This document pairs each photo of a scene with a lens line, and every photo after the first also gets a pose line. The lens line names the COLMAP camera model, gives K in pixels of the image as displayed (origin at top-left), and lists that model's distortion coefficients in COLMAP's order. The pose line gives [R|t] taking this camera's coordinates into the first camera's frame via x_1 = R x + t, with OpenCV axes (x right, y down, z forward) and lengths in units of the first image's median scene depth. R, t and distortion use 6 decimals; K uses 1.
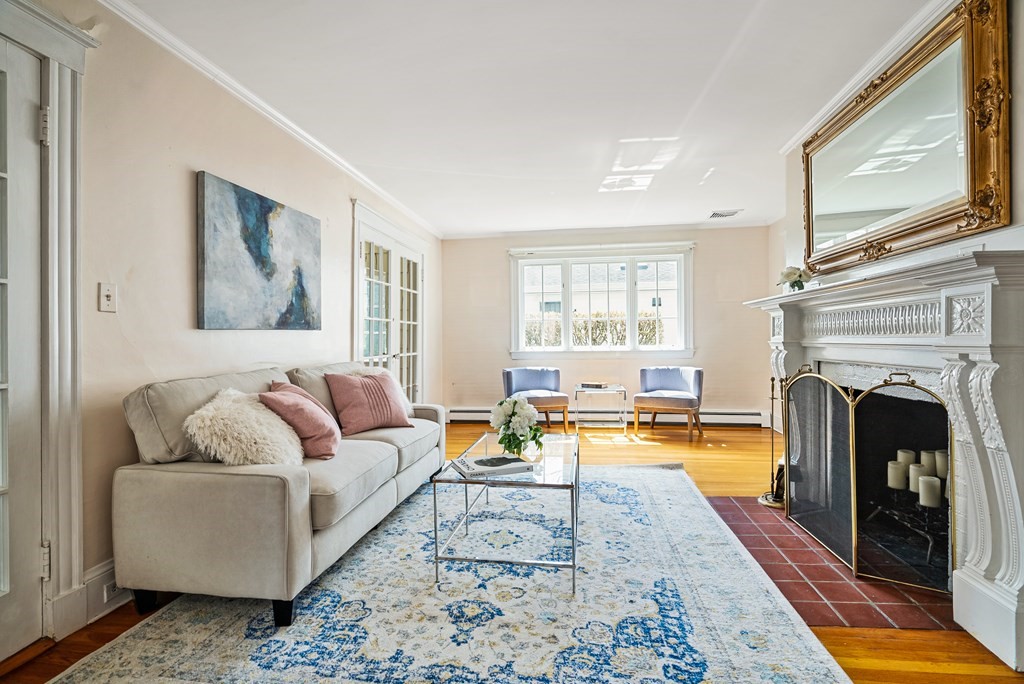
lens RADIAL K [[476.7, 0, 515.9], [0, 476.7, 343.8], [0, 0, 1]] dist [-0.004706, 0.000174]
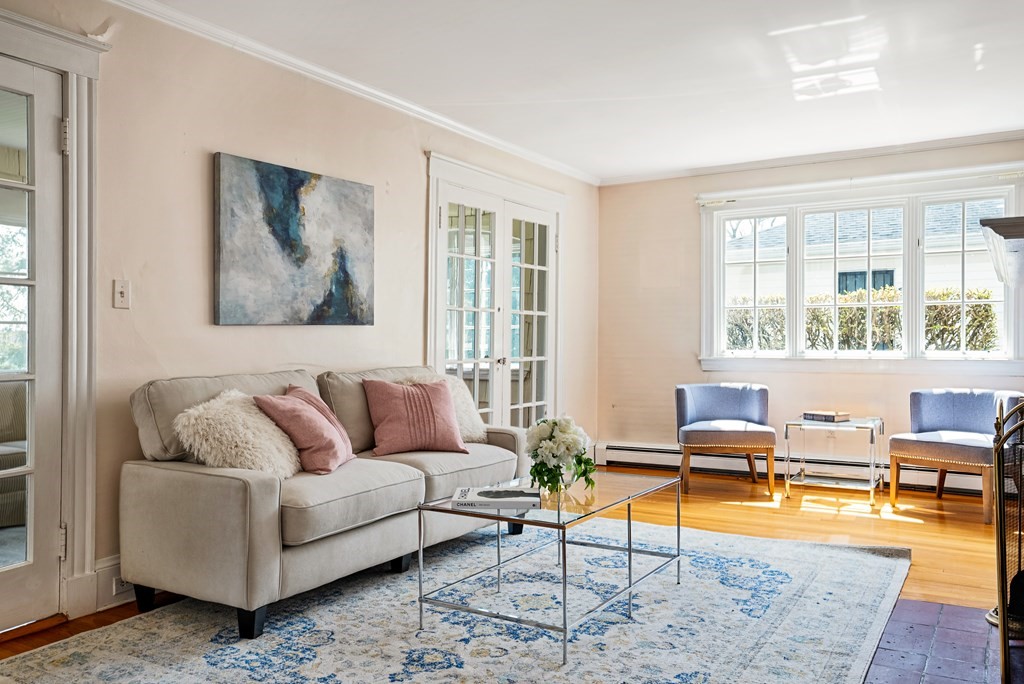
lens RADIAL K [[815.9, 0, 513.5], [0, 815.9, 346.4], [0, 0, 1]] dist [0.002083, 0.052272]
pose [[0.921223, 0.012125, -0.388845, 0.447314], [-0.011498, 0.999926, 0.003939, -0.001888], [0.388864, 0.000843, 0.921295, -0.213701]]
